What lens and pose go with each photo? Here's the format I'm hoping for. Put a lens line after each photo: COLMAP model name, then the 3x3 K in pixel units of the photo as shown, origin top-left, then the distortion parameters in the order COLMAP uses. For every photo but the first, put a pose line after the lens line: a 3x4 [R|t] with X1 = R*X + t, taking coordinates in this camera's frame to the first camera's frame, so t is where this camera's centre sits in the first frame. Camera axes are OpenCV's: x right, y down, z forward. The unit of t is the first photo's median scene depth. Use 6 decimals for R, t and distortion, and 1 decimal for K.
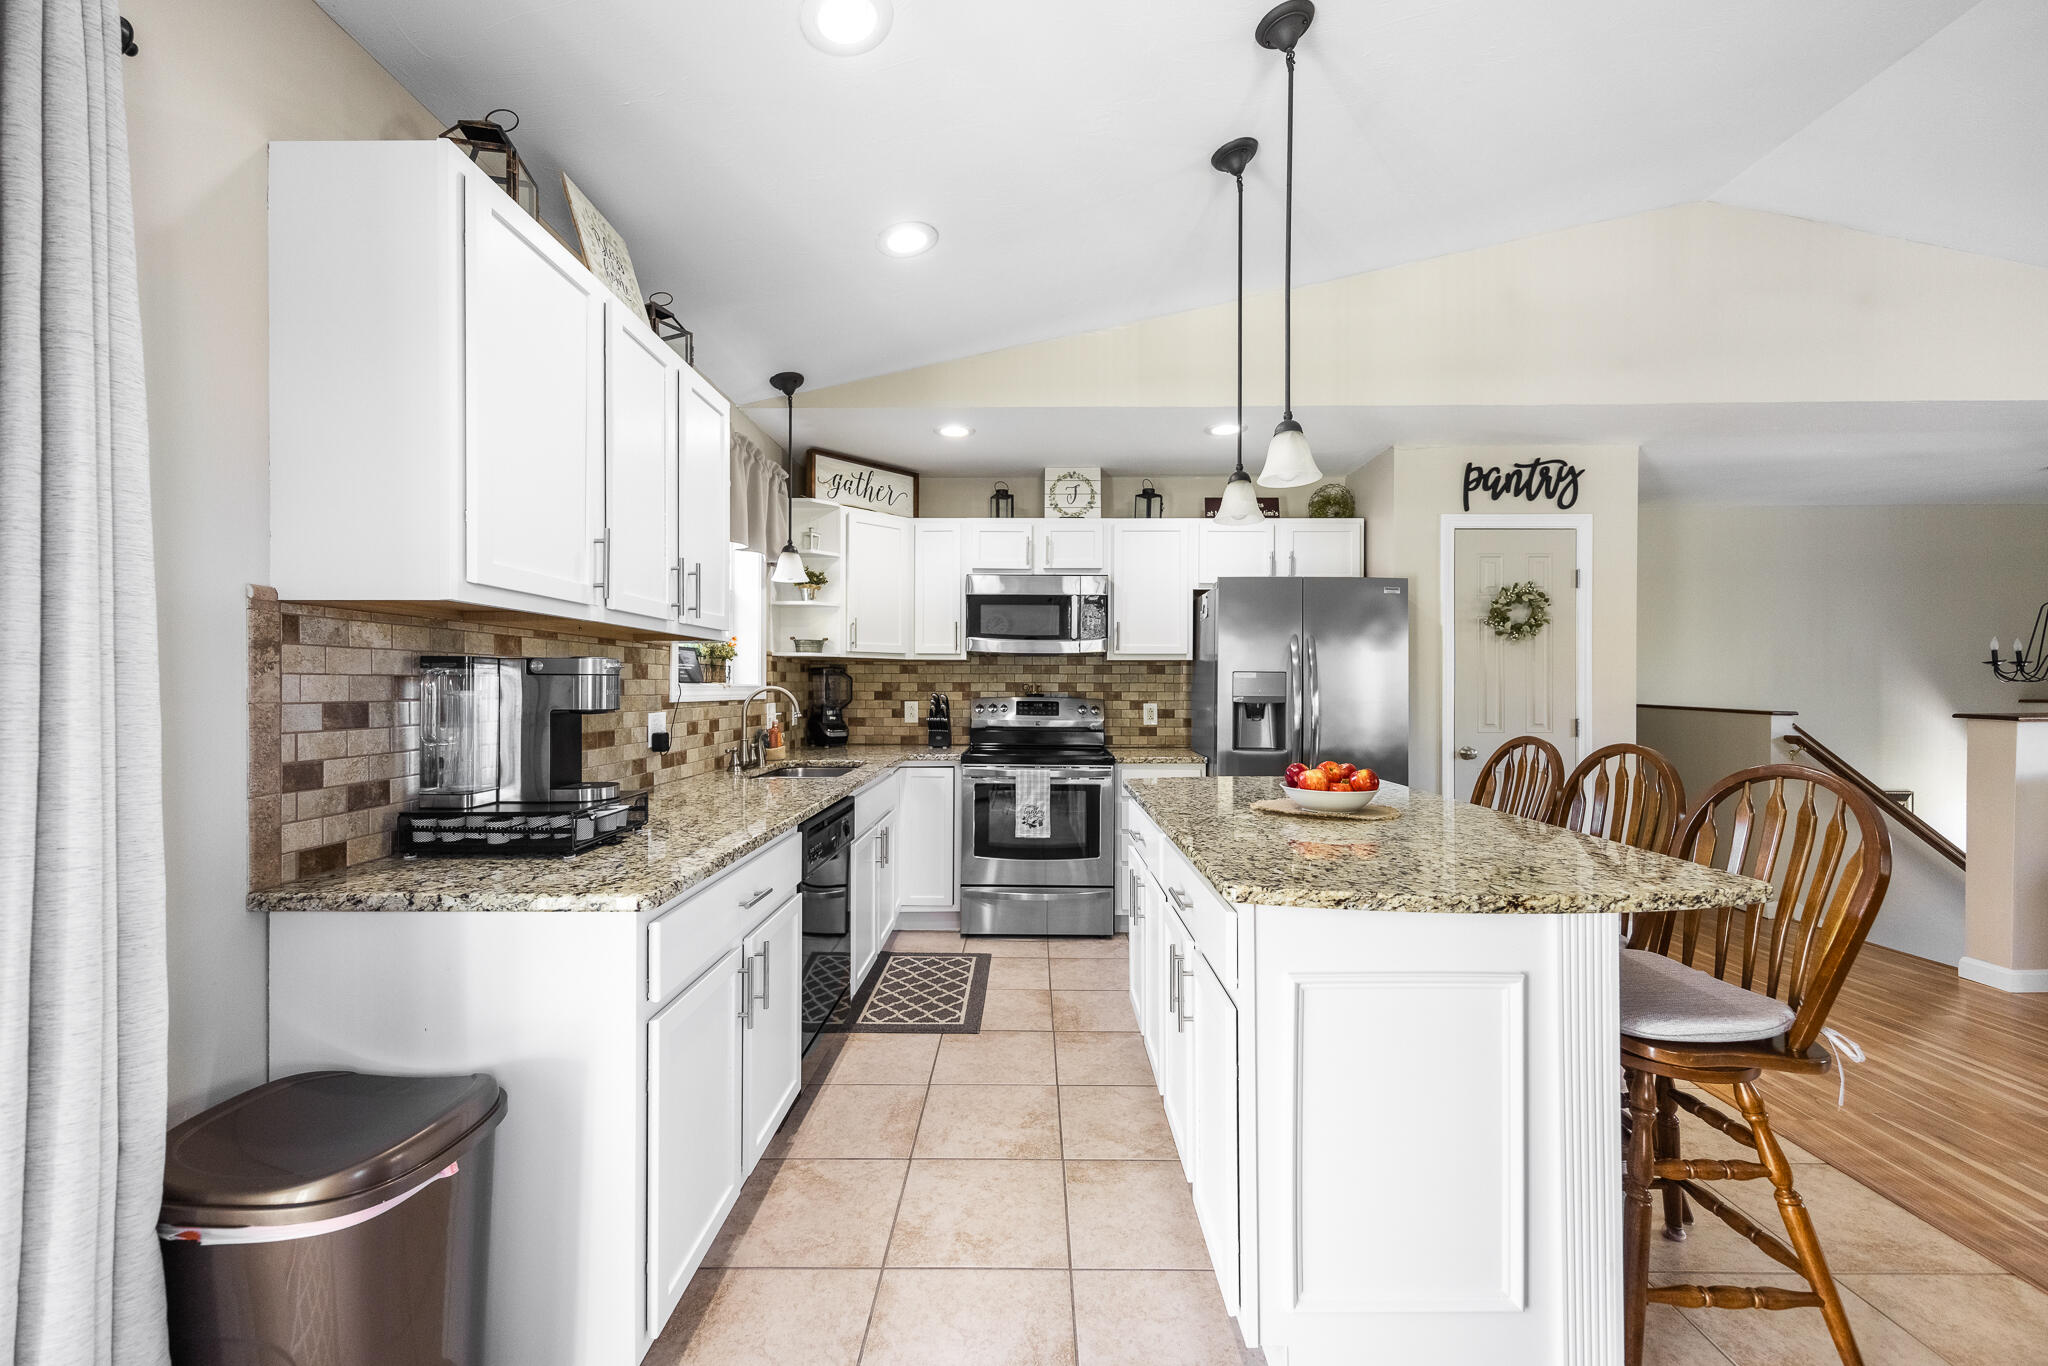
lens RADIAL K [[808.4, 0, 1024.0], [0, 808.4, 683.0], [0, 0, 1]] dist [0.000982, -0.000451]
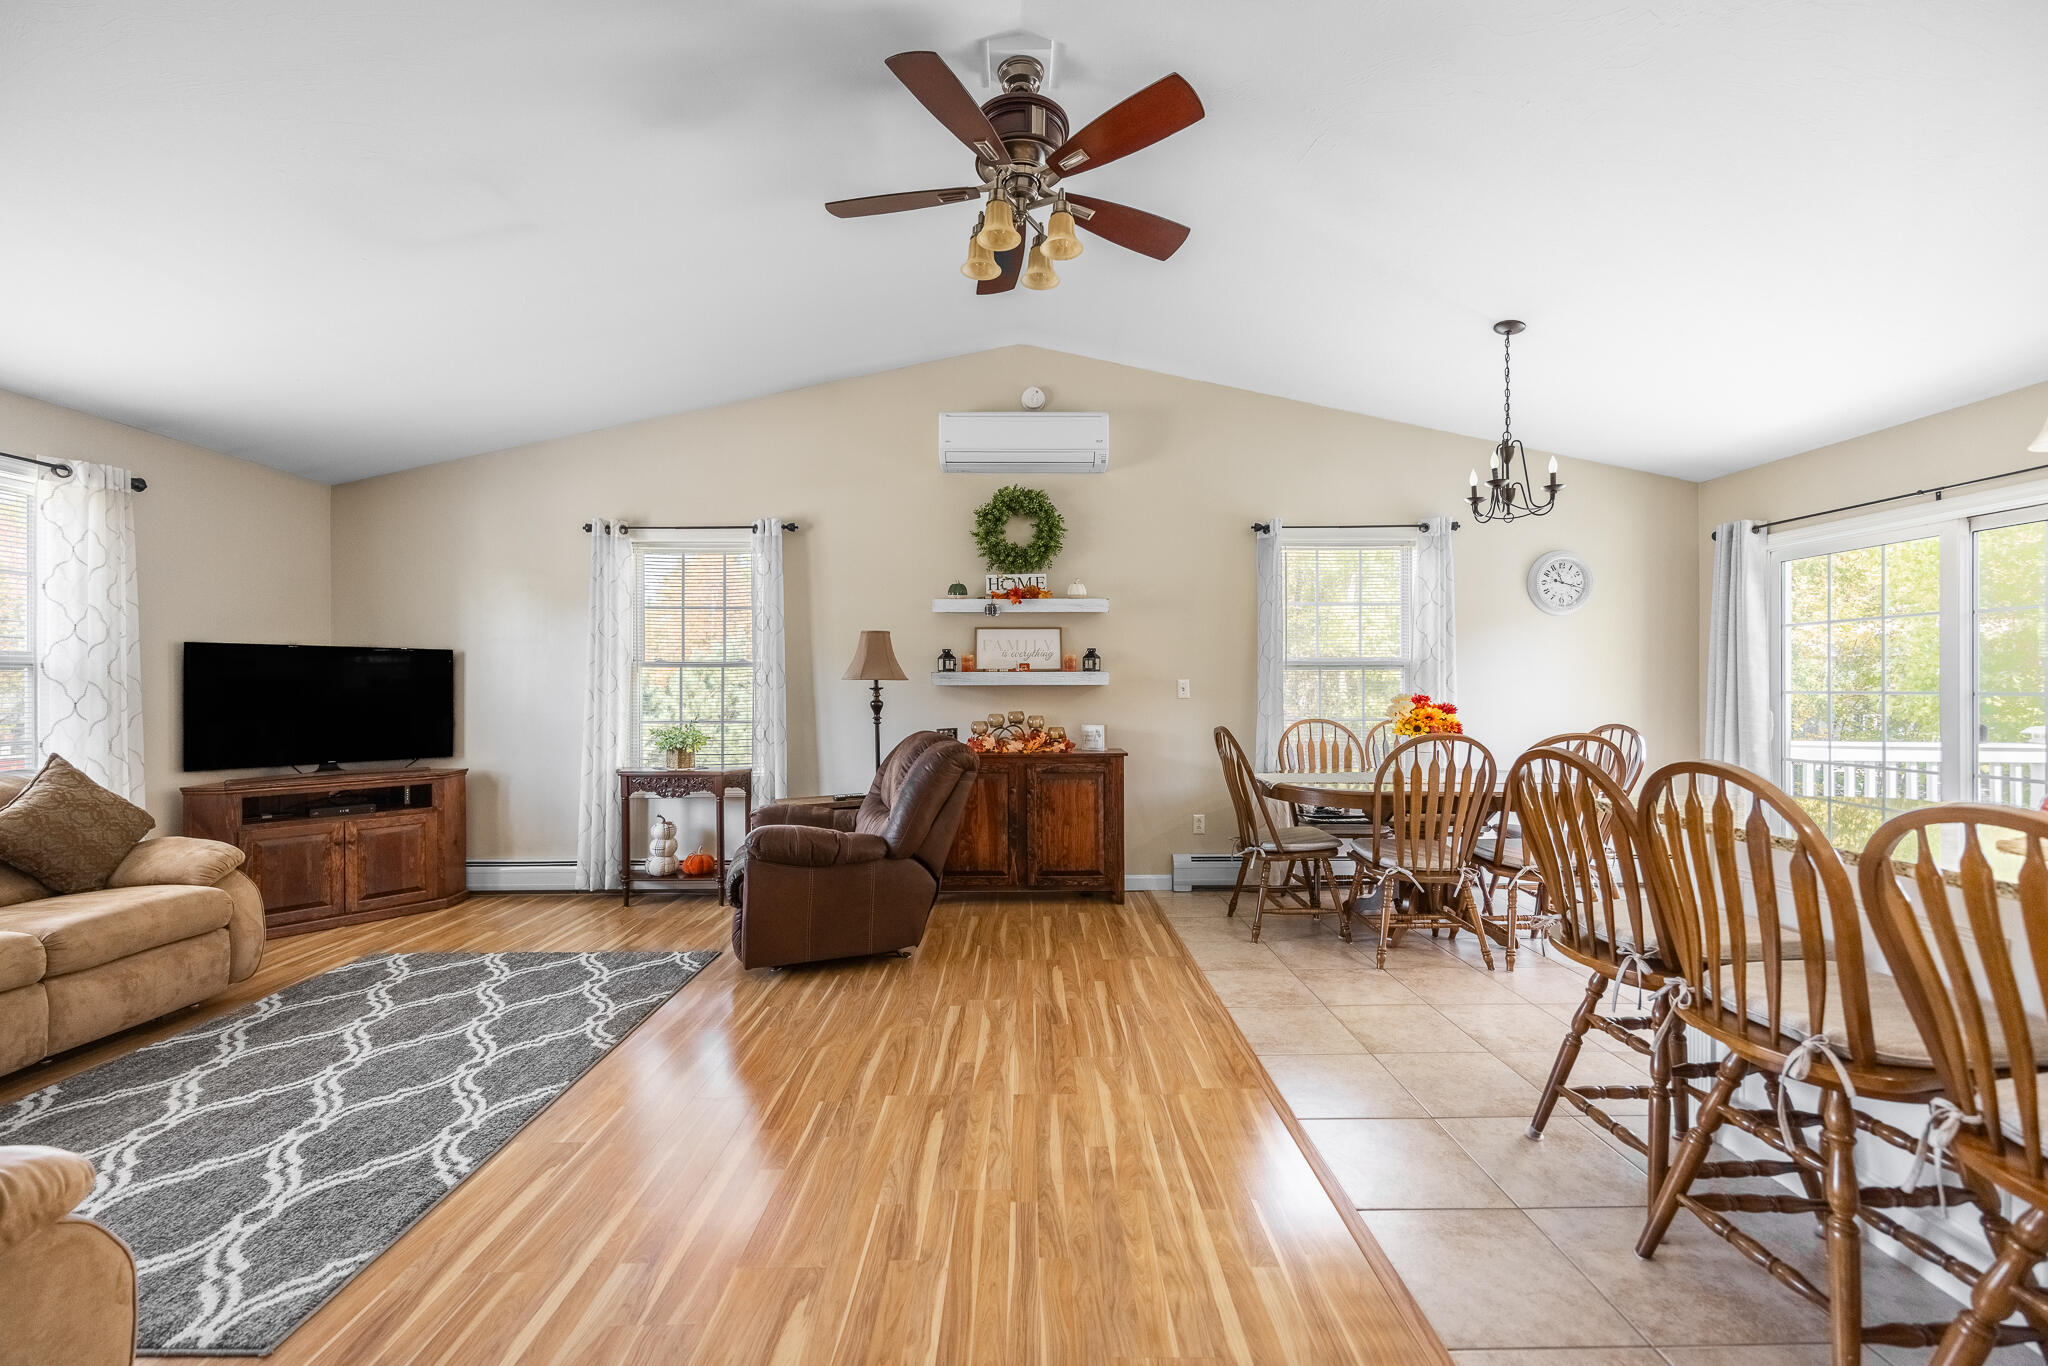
lens RADIAL K [[808.4, 0, 1024.0], [0, 808.4, 683.0], [0, 0, 1]] dist [0.000982, -0.000451]
pose [[-0.999621, 0.004106, -0.027211, 0.709721], [0.004287, 0.999969, -0.006600, 0.003169], [0.027183, -0.006714, -0.999608, 0.876206]]
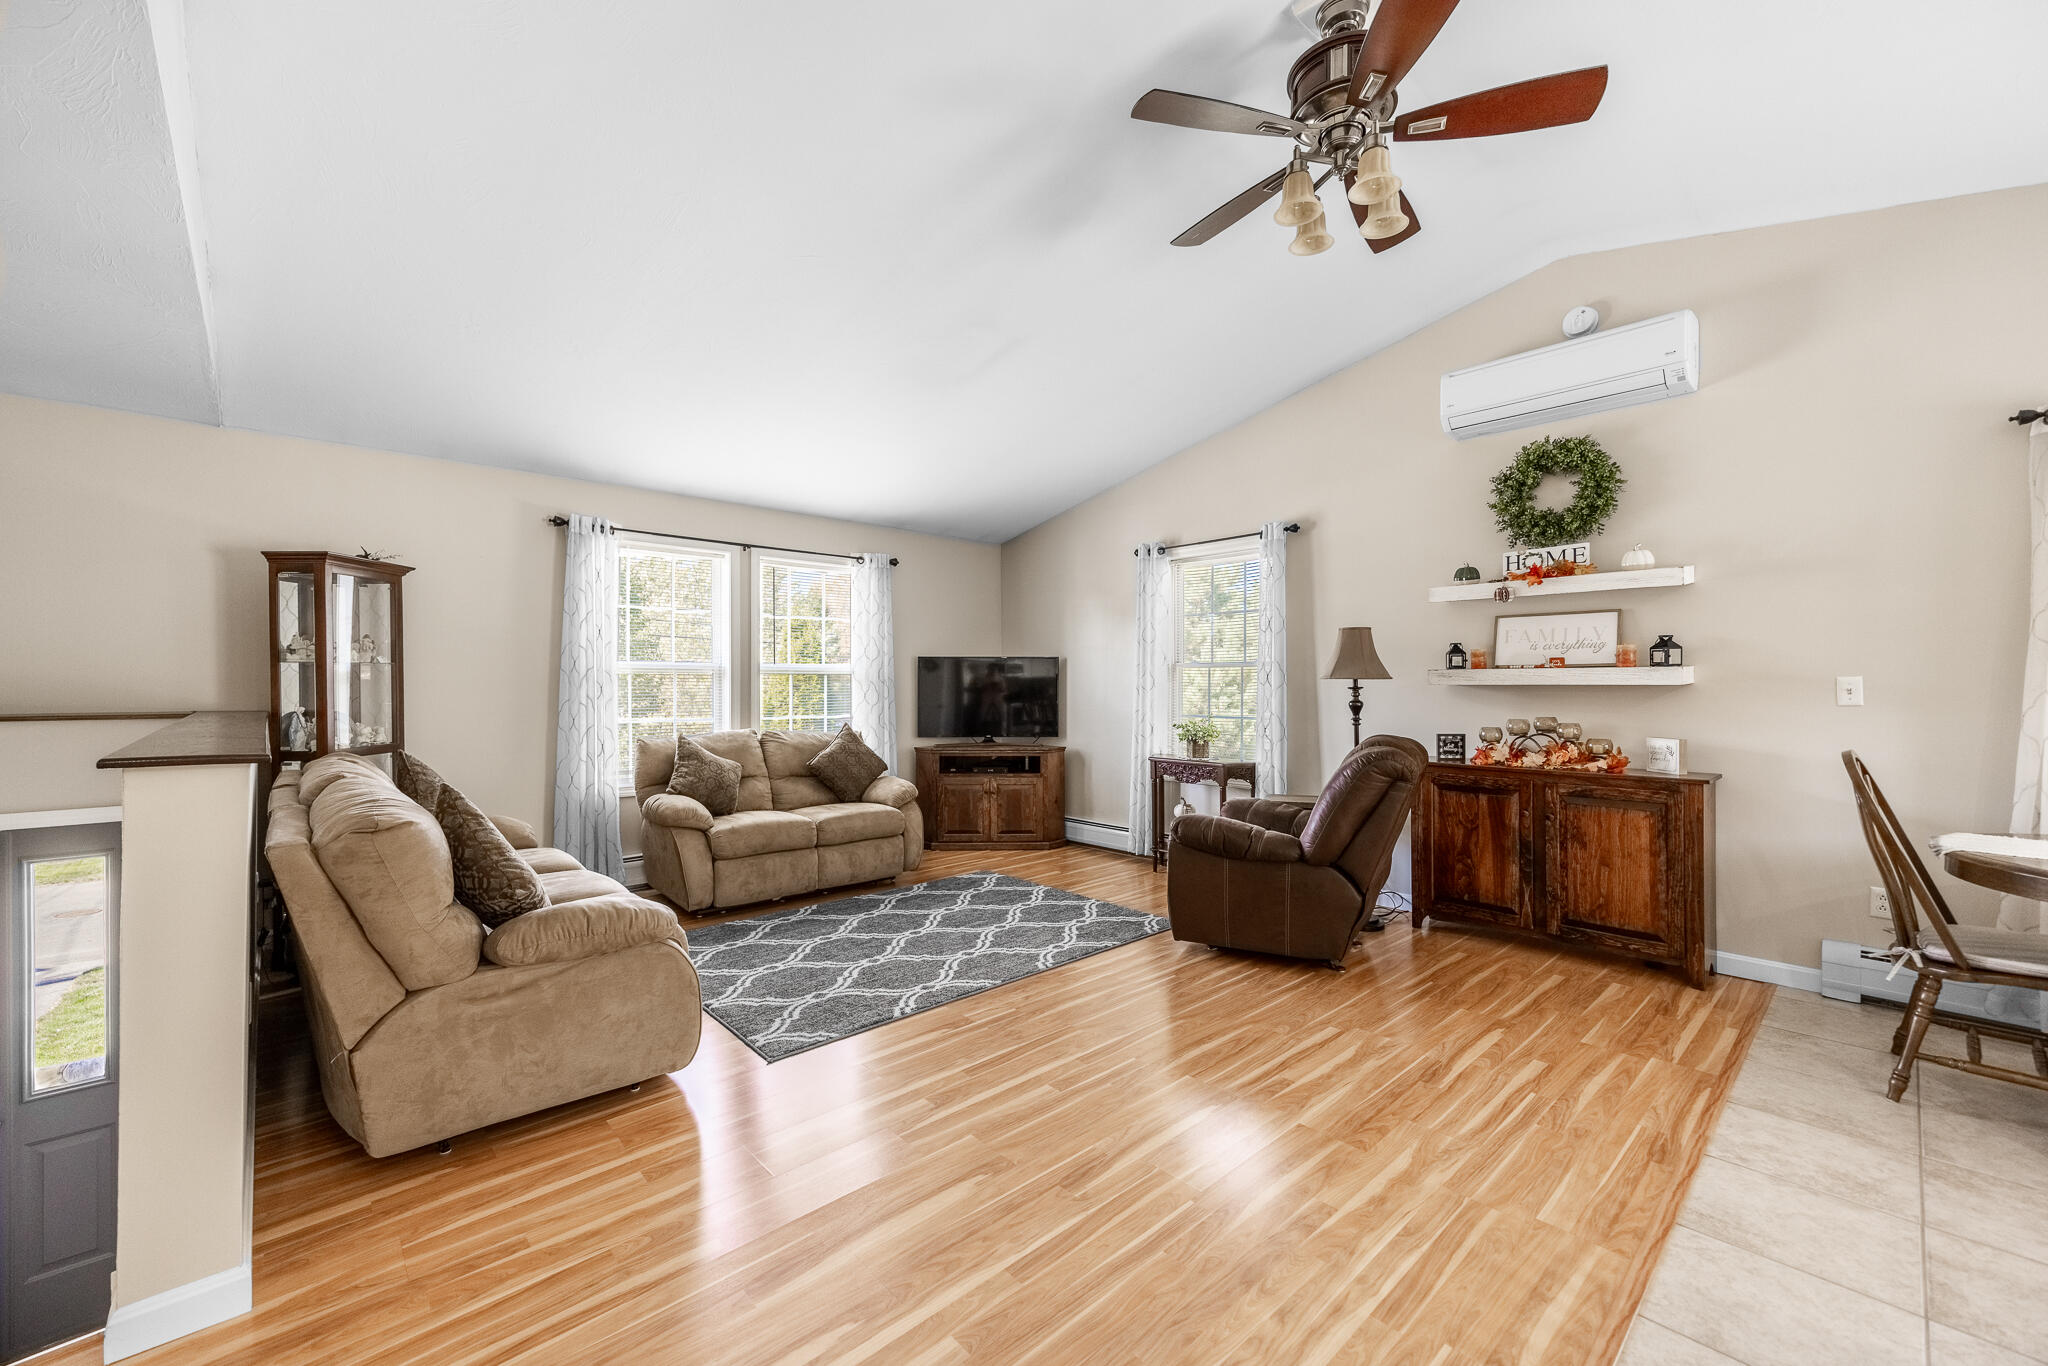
lens RADIAL K [[808.4, 0, 1024.0], [0, 808.4, 683.0], [0, 0, 1]] dist [0.000982, -0.000451]
pose [[-0.690907, 0.002457, 0.722940, 0.429009], [0.000703, 0.999996, -0.002726, -0.001217], [-0.722943, -0.001375, -0.690906, 0.803921]]
